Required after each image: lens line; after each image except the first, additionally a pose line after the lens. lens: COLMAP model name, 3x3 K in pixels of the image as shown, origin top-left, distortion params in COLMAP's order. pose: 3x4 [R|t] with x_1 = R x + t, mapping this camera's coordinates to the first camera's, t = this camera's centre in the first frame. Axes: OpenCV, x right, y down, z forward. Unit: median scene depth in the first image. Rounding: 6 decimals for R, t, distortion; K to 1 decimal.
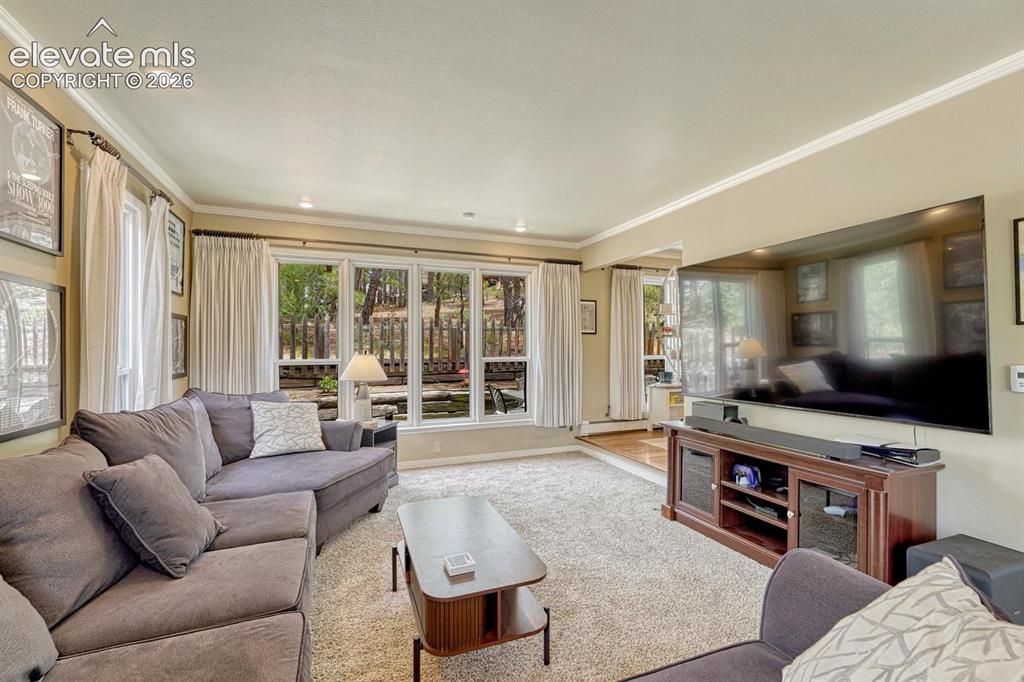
lens RADIAL K [[430.1, 0, 509.9], [0, 430.1, 342.4], [0, 0, 1]] dist [-0.008315, 0.000059]
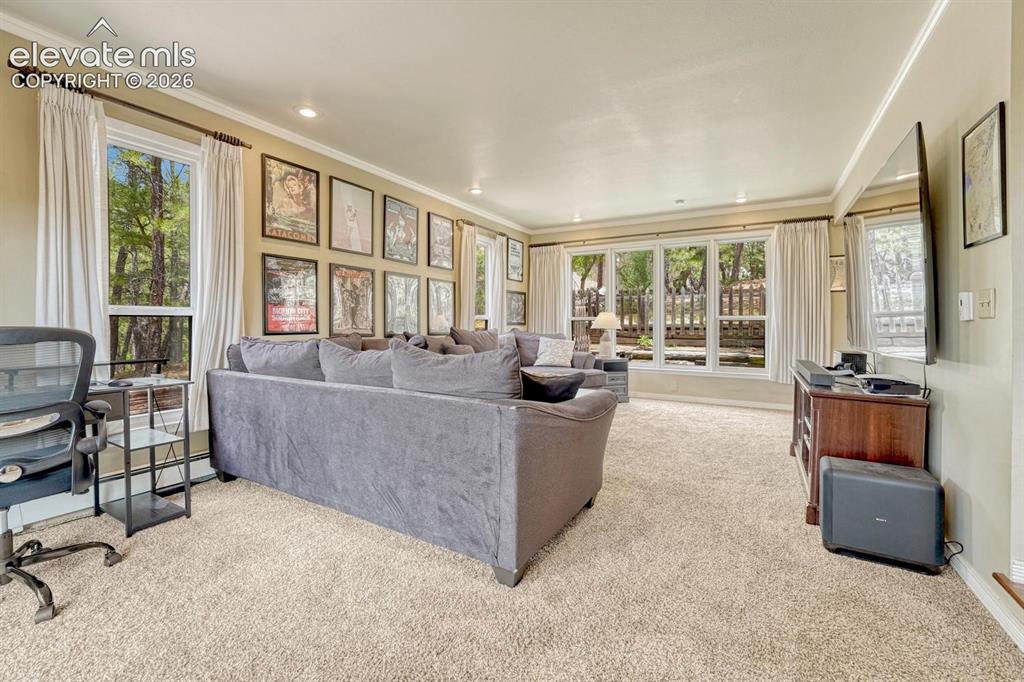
lens RADIAL K [[430.1, 0, 515.7], [0, 430.1, 324.5], [0, 0, 1]] dist [-0.008315, 0.000059]
pose [[0.622852, 0.006504, -0.782313, 0.536687], [0.004761, 0.999915, 0.012104, 0.043140], [0.782325, -0.011264, 0.622768, -0.154837]]
